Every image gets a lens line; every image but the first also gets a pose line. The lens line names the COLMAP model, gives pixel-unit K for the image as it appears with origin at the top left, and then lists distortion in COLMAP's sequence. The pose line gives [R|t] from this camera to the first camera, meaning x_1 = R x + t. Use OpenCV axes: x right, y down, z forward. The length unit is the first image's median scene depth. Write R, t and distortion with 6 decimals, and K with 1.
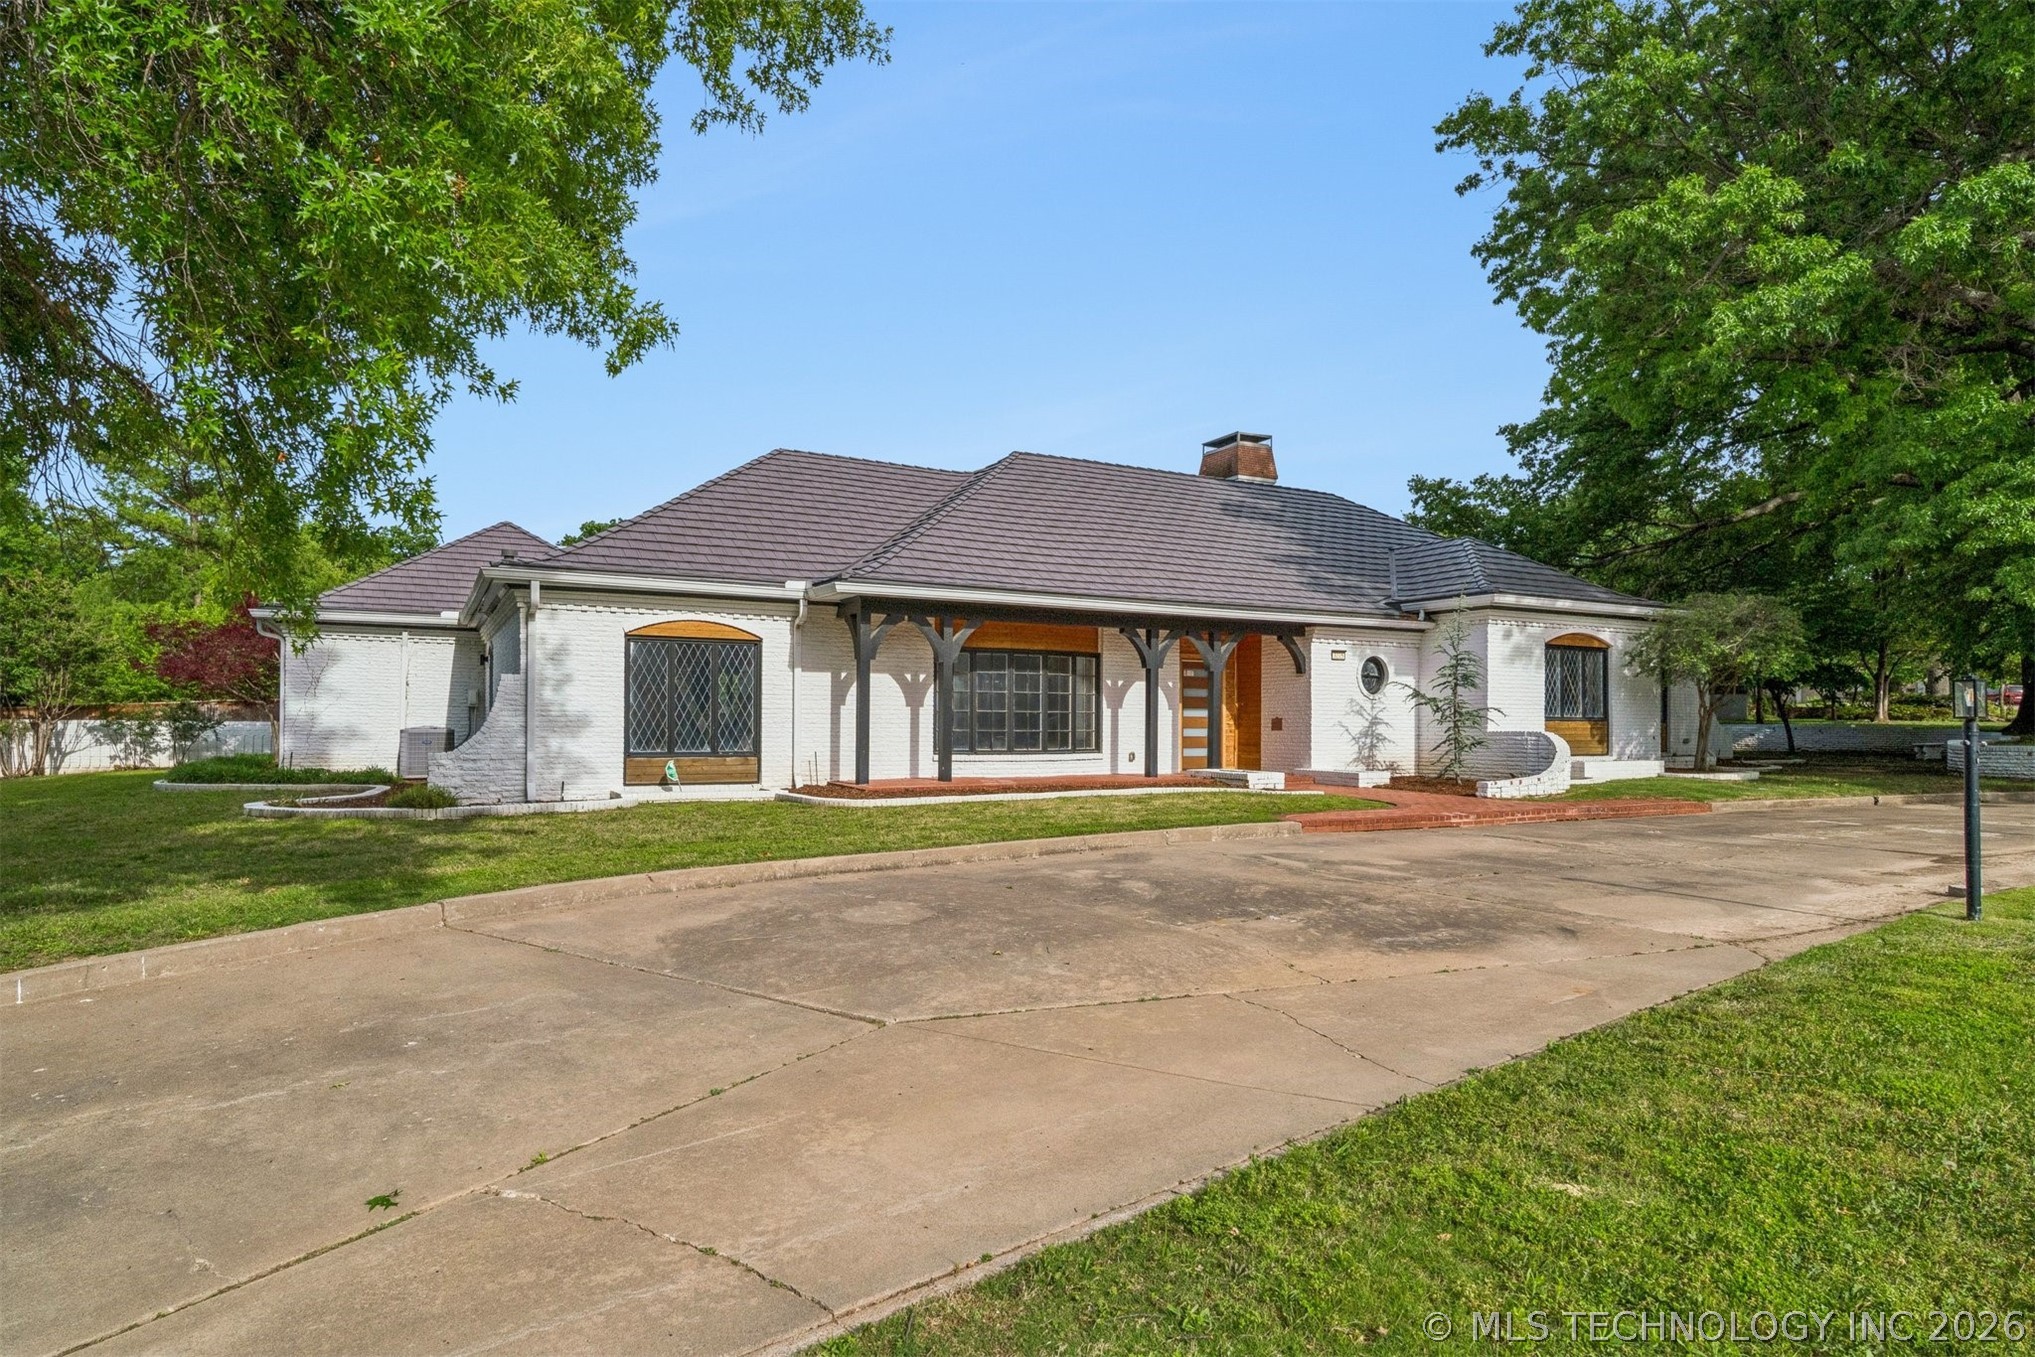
lens RADIAL K [[1142.5, 0, 1008.3], [0, 1142.5, 696.7], [0, 0, 1]] dist [0.019305, 0.000470]
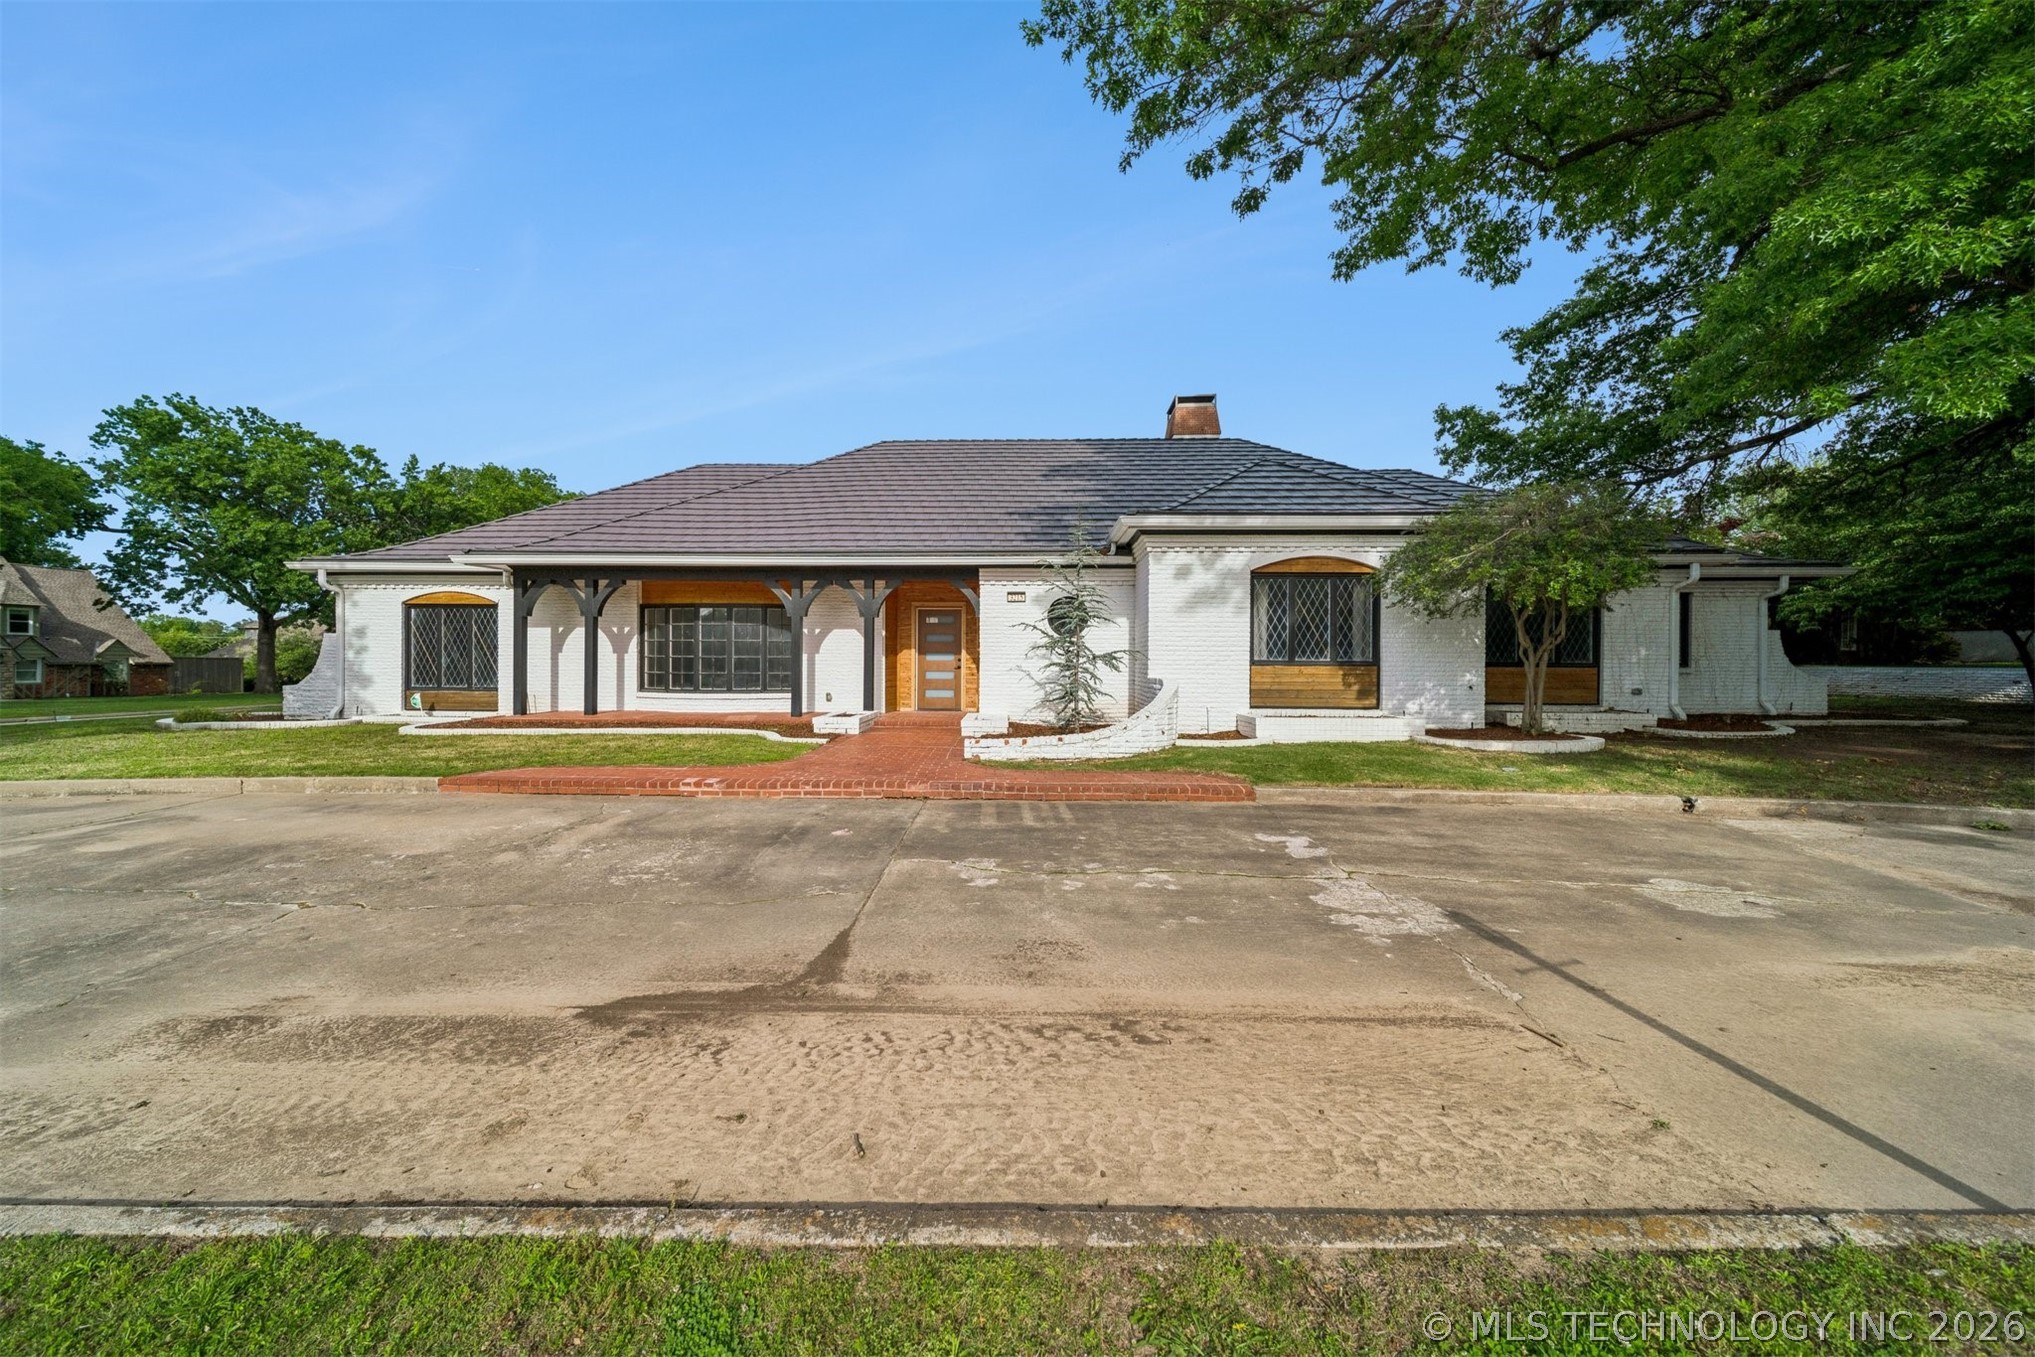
lens RADIAL K [[745.9, 0, 996.7], [0, 745.9, 633.2], [0, 0, 1]] dist [0.016424, 0.000025]
pose [[0.852846, -0.019995, -0.521779, 0.605646], [0.010833, 0.999729, -0.020605, 0.007032], [0.522050, 0.011921, 0.852832, 0.455974]]
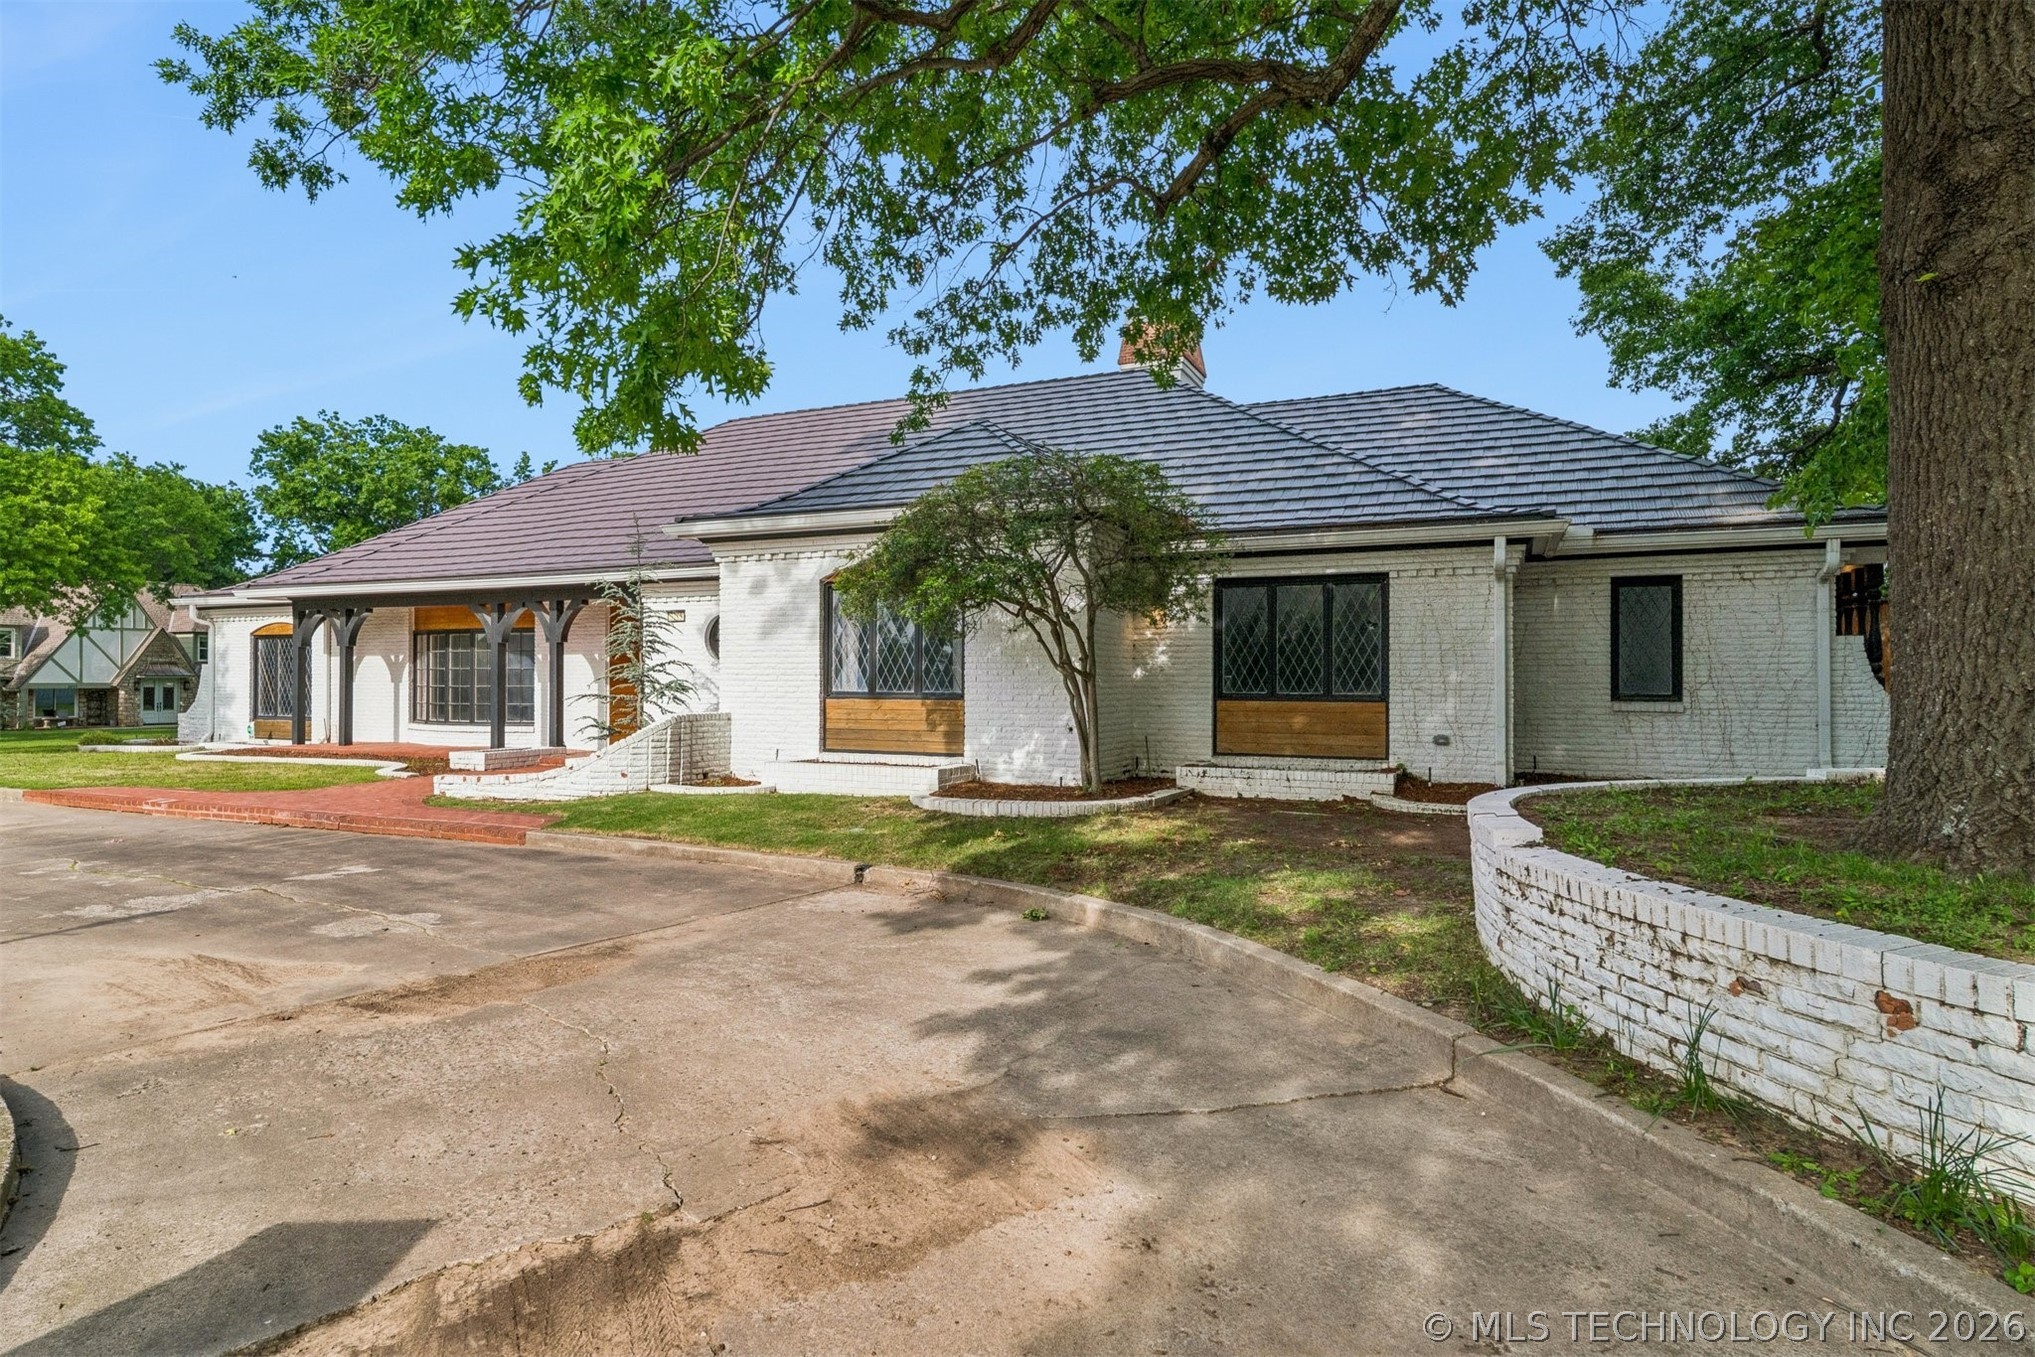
lens RADIAL K [[1142.5, 0, 999.8], [0, 1142.5, 680.1], [0, 0, 1]] dist [0.019305, 0.000470]
pose [[0.574786, -0.002256, -0.818301, 1.101176], [0.020768, 0.999714, 0.011832, 0.004323], [0.818040, -0.023795, 0.574668, 0.722137]]
